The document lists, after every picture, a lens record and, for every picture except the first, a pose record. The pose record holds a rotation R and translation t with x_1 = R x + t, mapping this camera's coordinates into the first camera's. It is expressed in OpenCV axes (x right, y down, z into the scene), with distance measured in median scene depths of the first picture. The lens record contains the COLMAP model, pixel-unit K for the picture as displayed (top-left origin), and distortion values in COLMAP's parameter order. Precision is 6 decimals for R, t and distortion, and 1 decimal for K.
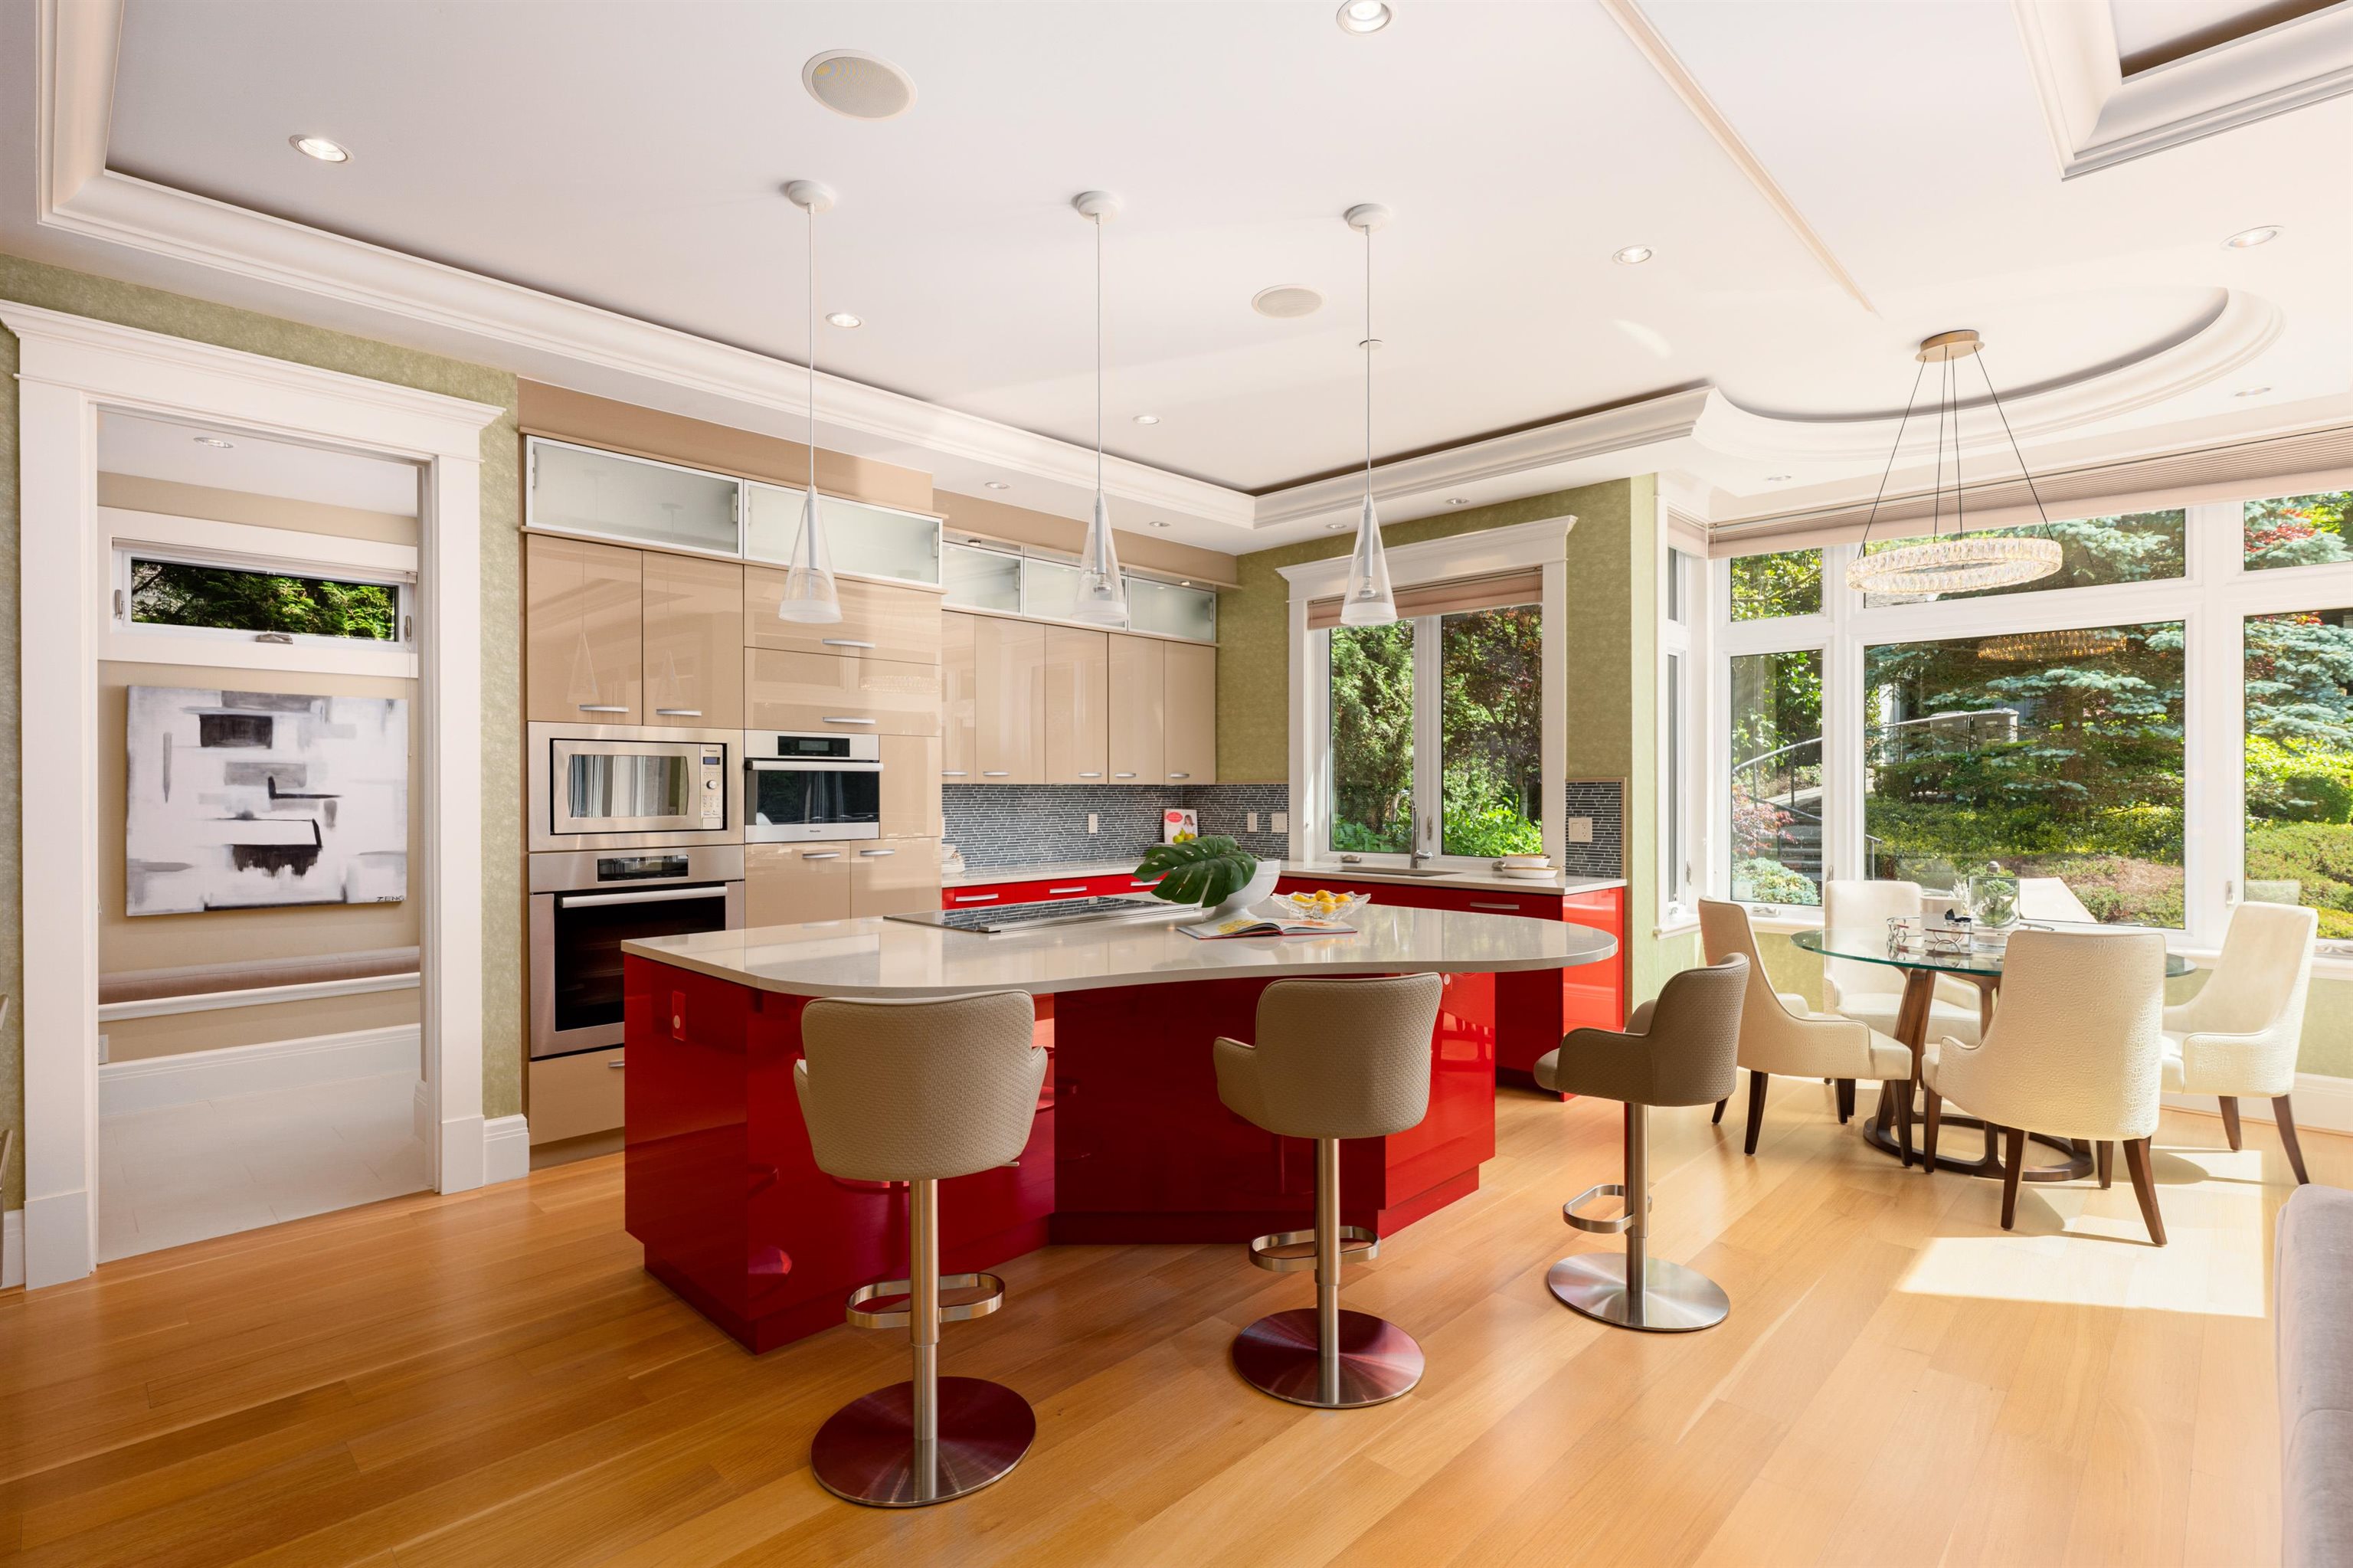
lens RADIAL K [[1118.7, 0, 1178.9], [0, 1118.7, 790.6], [0, 0, 1]] dist [-0.002842, 0.000701]
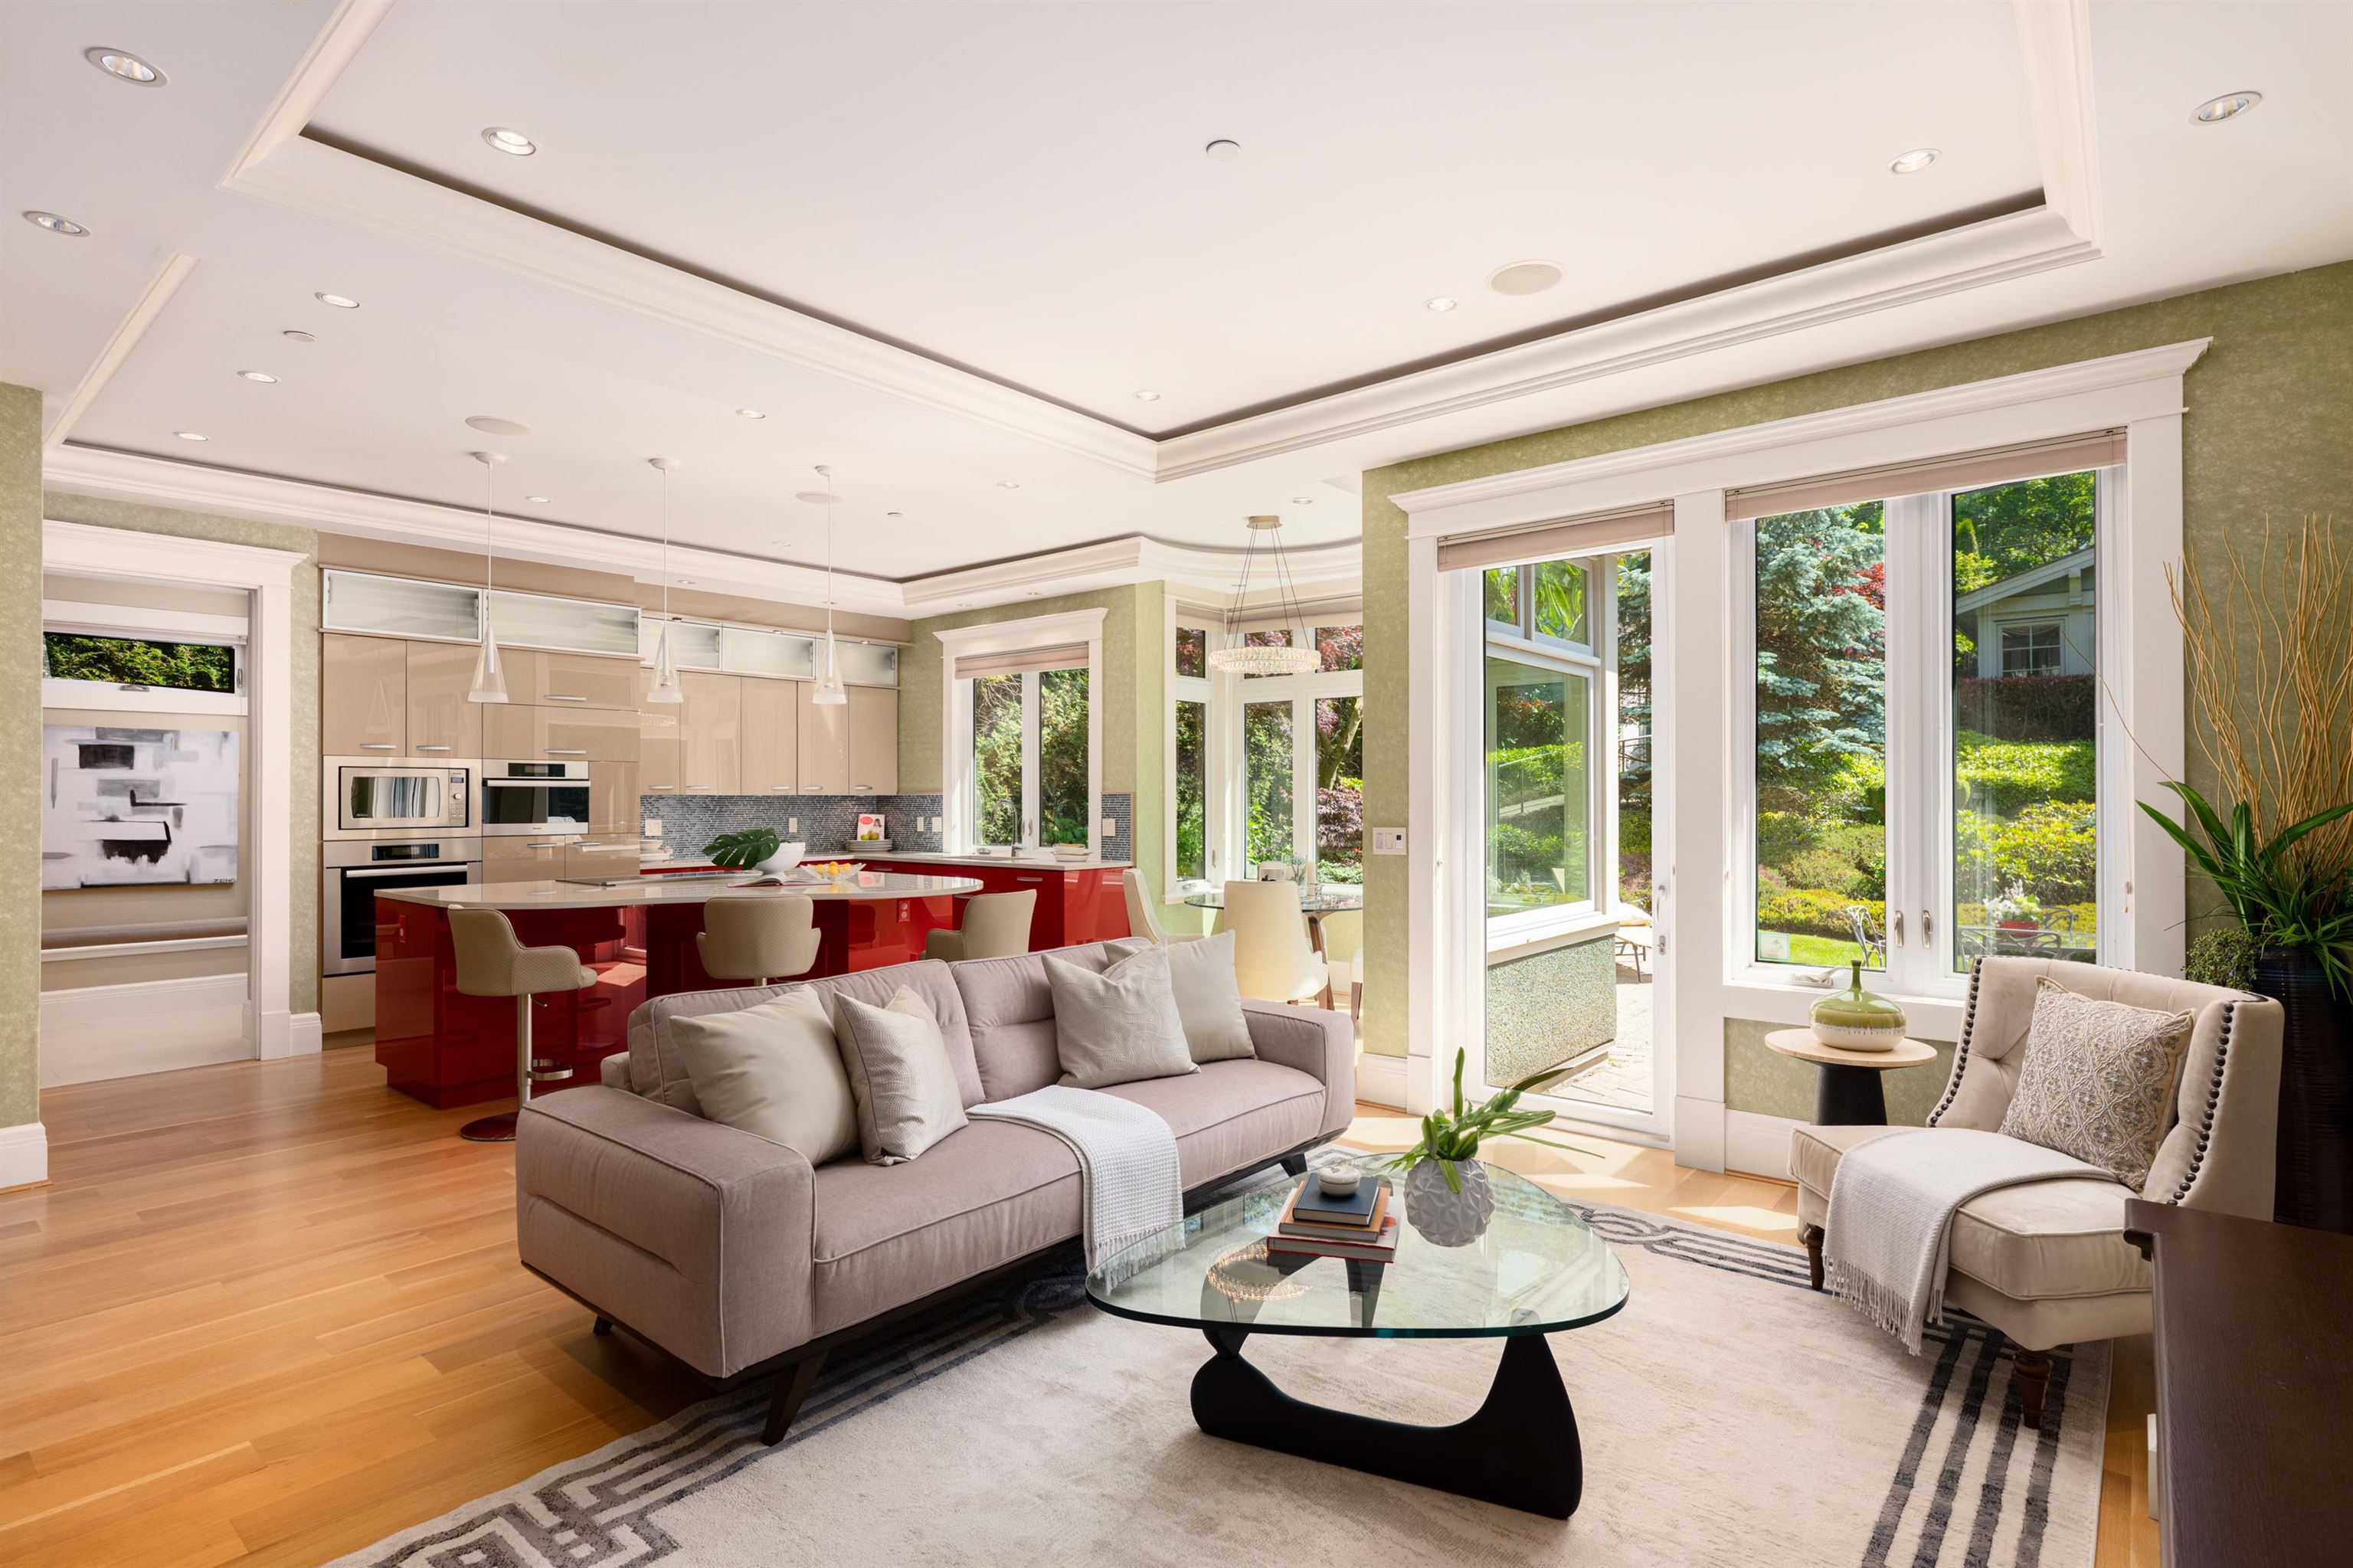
lens RADIAL K [[1164.6, 0, 1180.9], [0, 1164.6, 784.5], [0, 0, 1]] dist [-0.003111, 0.000180]
pose [[0.996878, 0.000835, 0.078957, 0.334675], [0.000094, 0.999931, -0.011763, -0.002294], [-0.078962, 0.011734, 0.996809, -0.491478]]
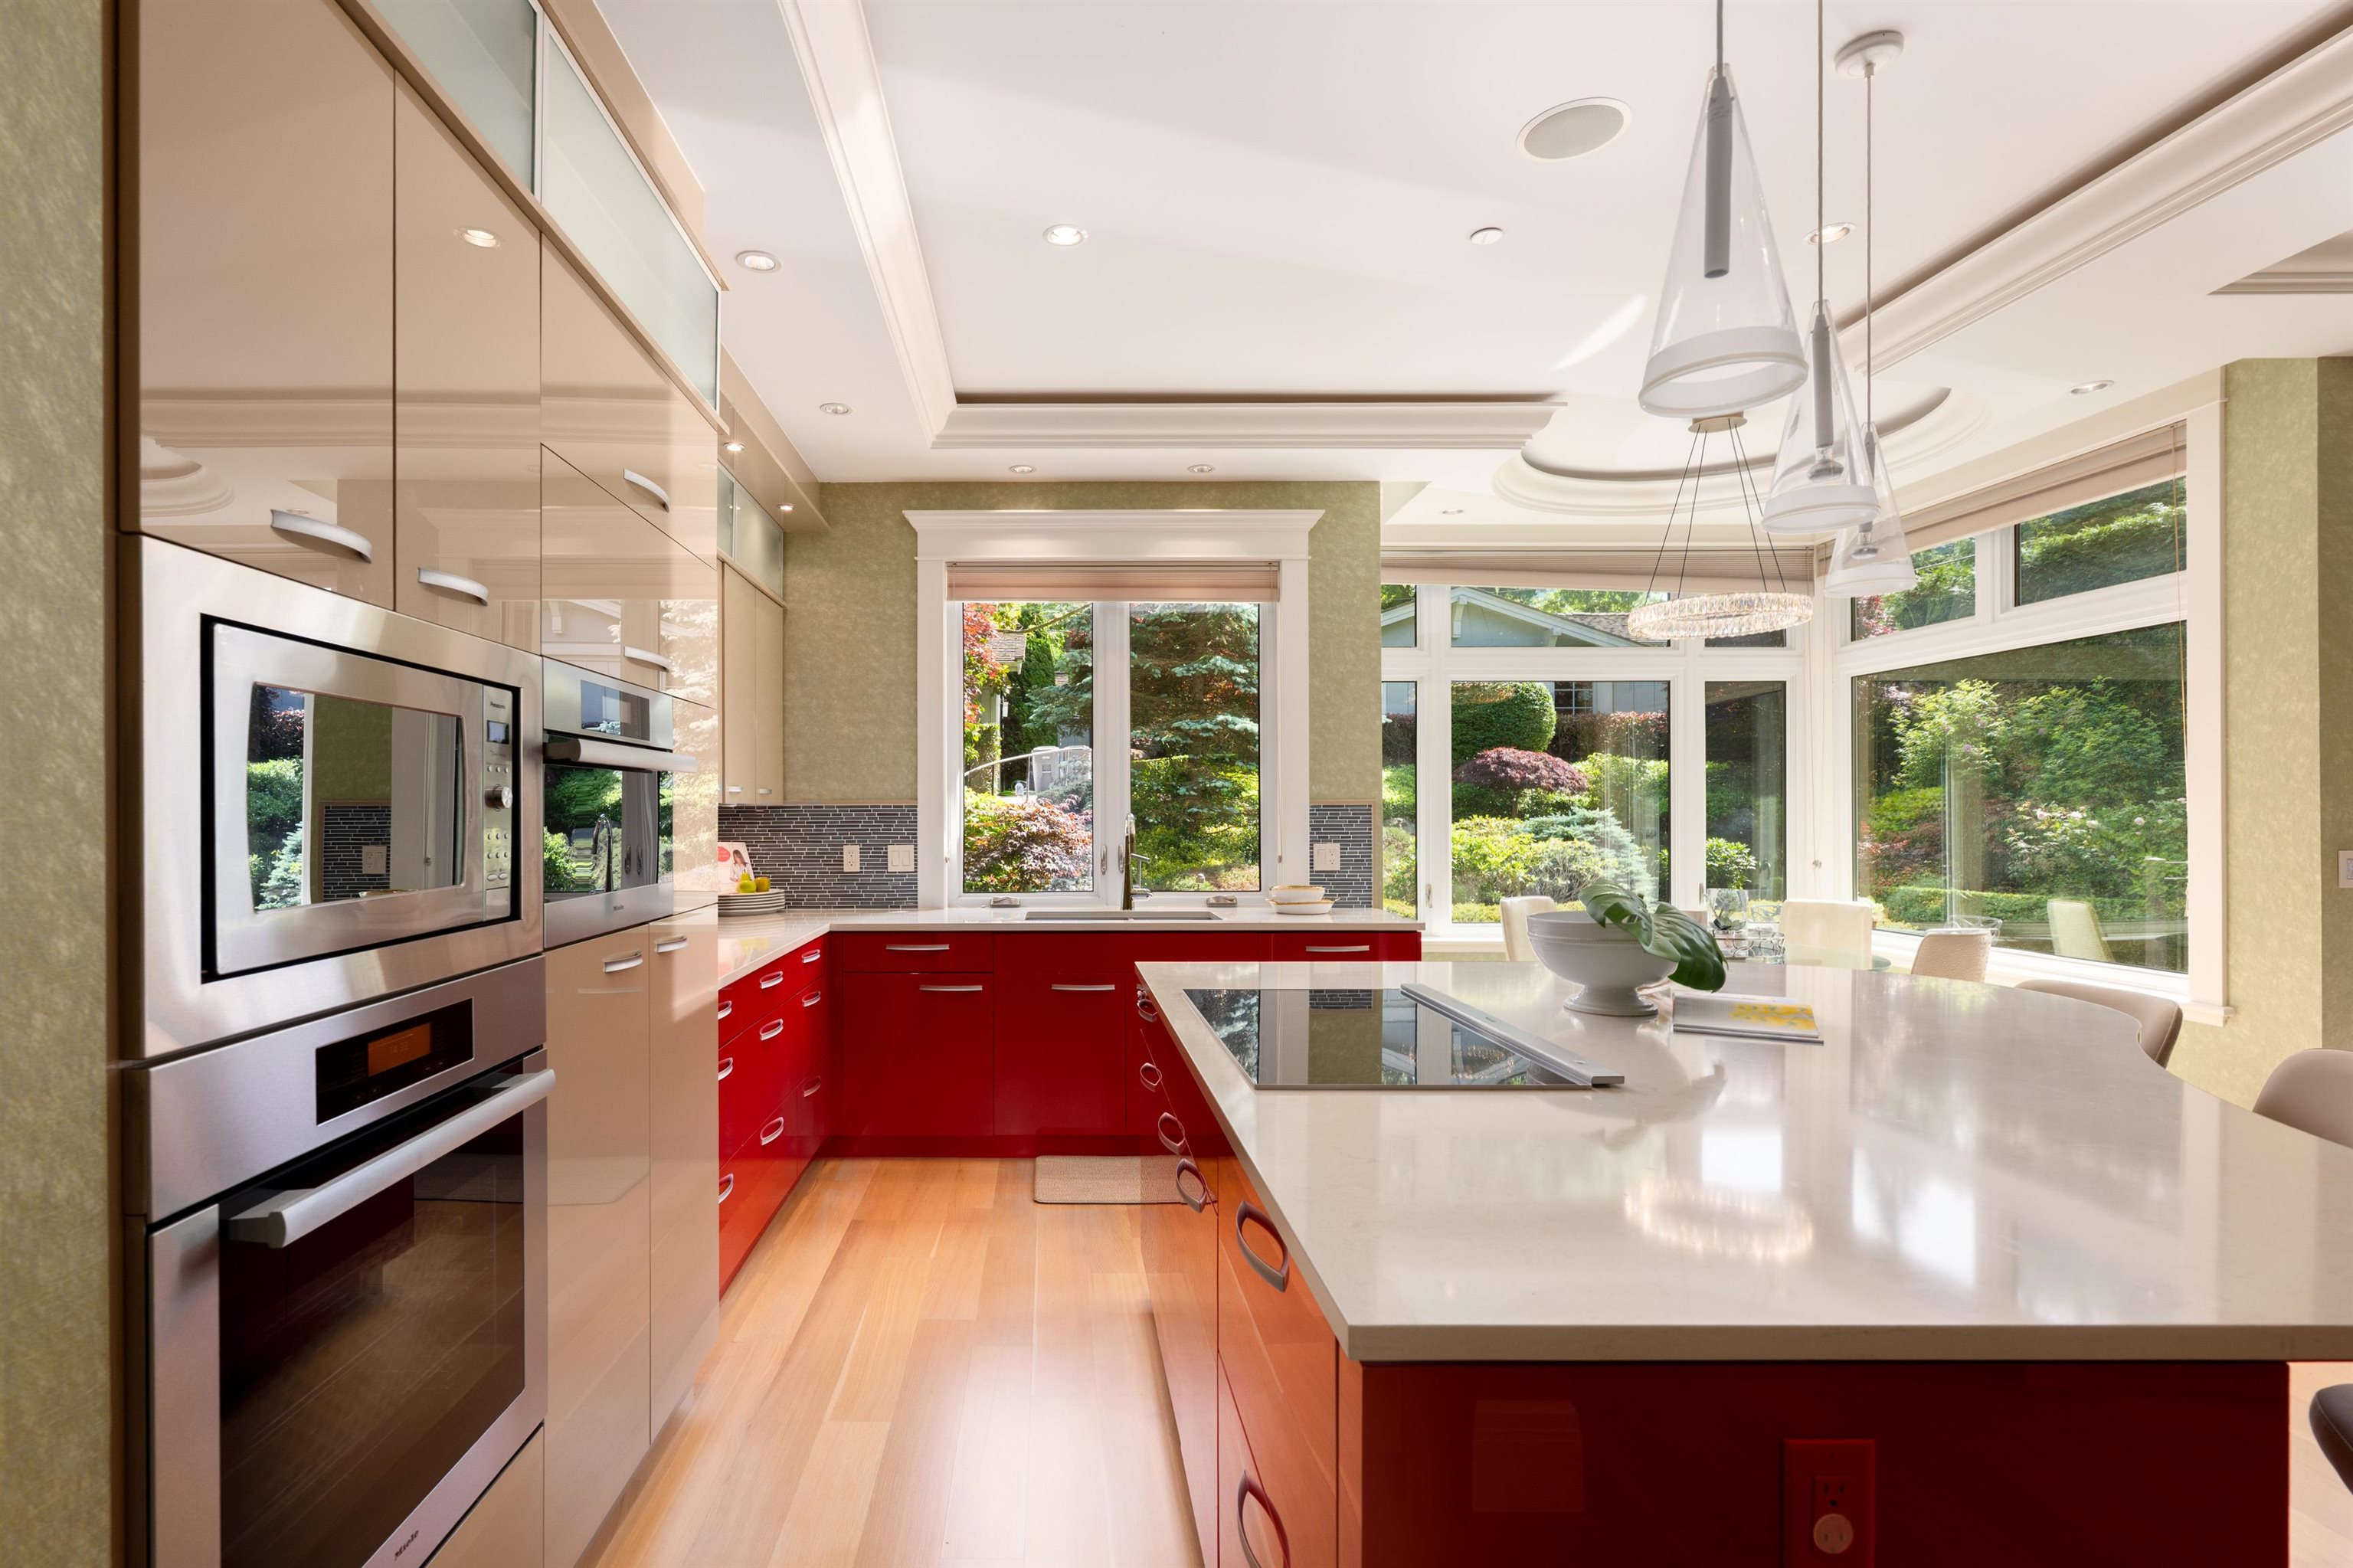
lens RADIAL K [[1139.8, 0, 1077.3], [0, 1139.8, 810.4], [0, 0, 1]] dist [0.000157, 0.002631]
pose [[0.710067, 0.002034, 0.704131, -0.442025], [0.000369, 0.999995, -0.003260, 0.000122], [-0.704134, 0.002575, 0.710063, 0.484693]]
